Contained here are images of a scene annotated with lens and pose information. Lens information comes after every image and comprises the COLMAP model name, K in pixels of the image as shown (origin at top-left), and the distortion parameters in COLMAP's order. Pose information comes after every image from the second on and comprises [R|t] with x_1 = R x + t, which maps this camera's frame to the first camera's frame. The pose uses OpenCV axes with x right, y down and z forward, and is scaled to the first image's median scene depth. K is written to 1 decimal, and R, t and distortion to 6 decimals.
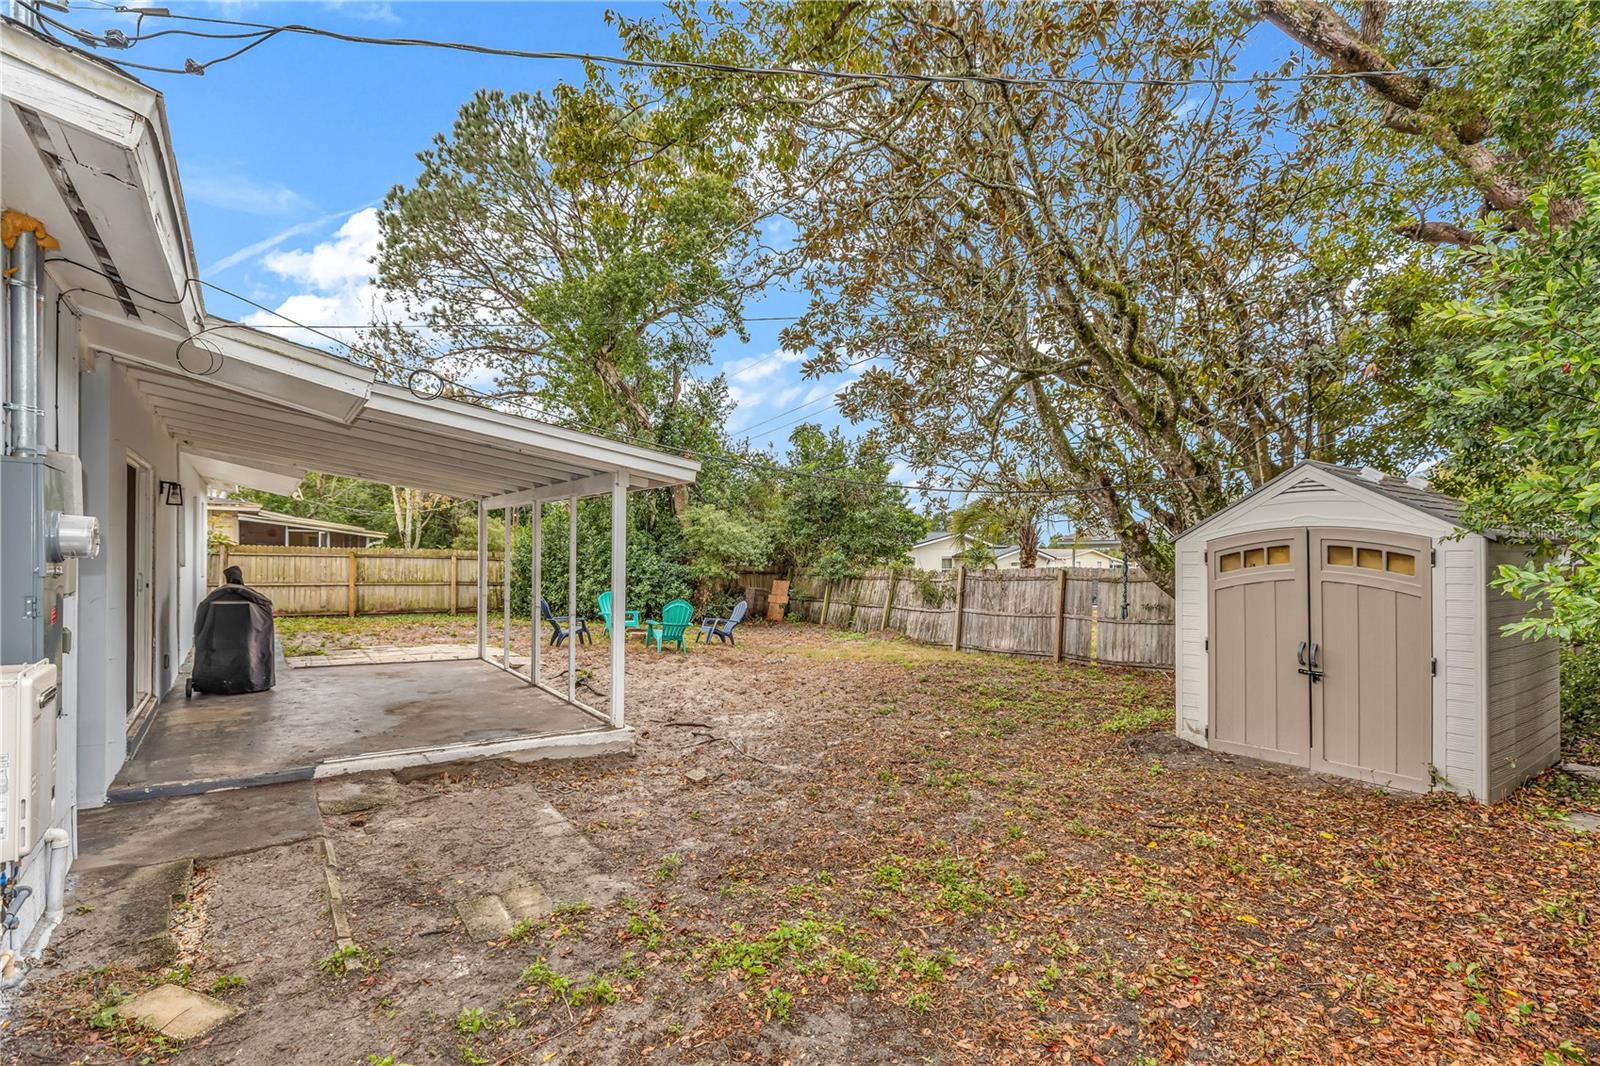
lens RADIAL K [[731.0, 0, 799.9], [0, 731.0, 555.3], [0, 0, 1]] dist [0.000250, 0.000099]
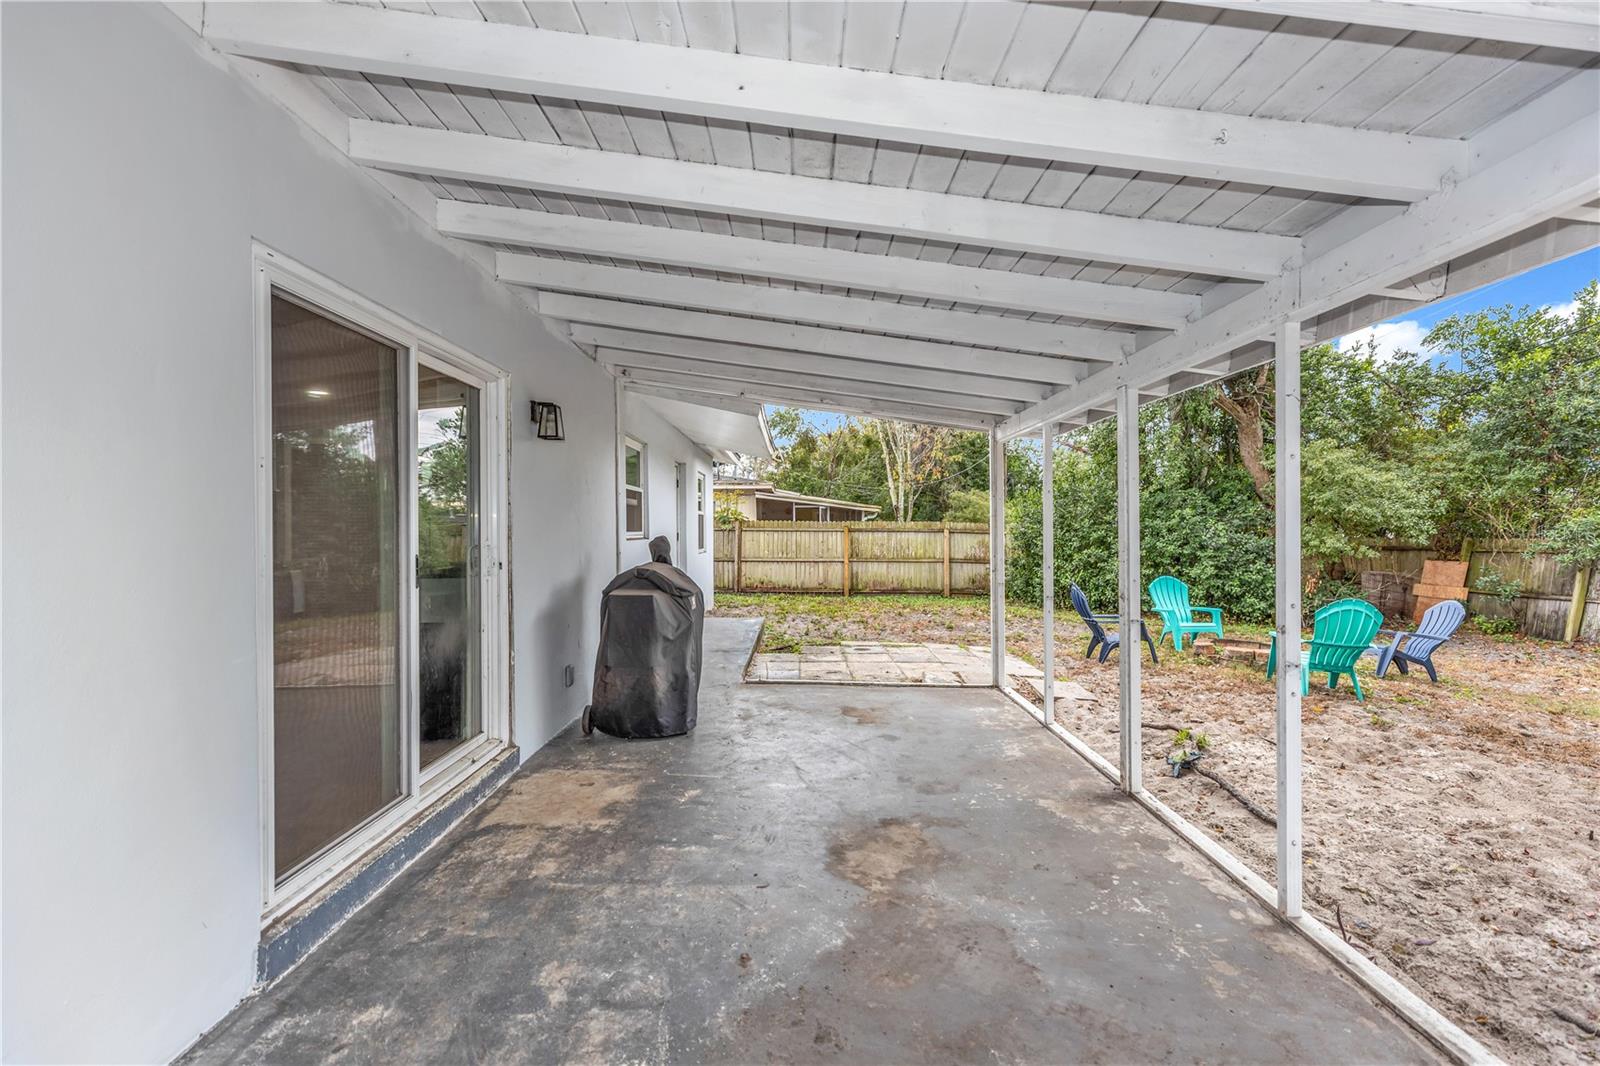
lens RADIAL K [[722.8, 0, 795.7], [0, 722.8, 527.1], [0, 0, 1]] dist [-0.001654, -0.000365]
pose [[0.800343, -0.017053, -0.599300, -0.104998], [0.013133, 0.999854, -0.010911, 0.006007], [0.599399, 0.000862, 0.800450, 0.211206]]
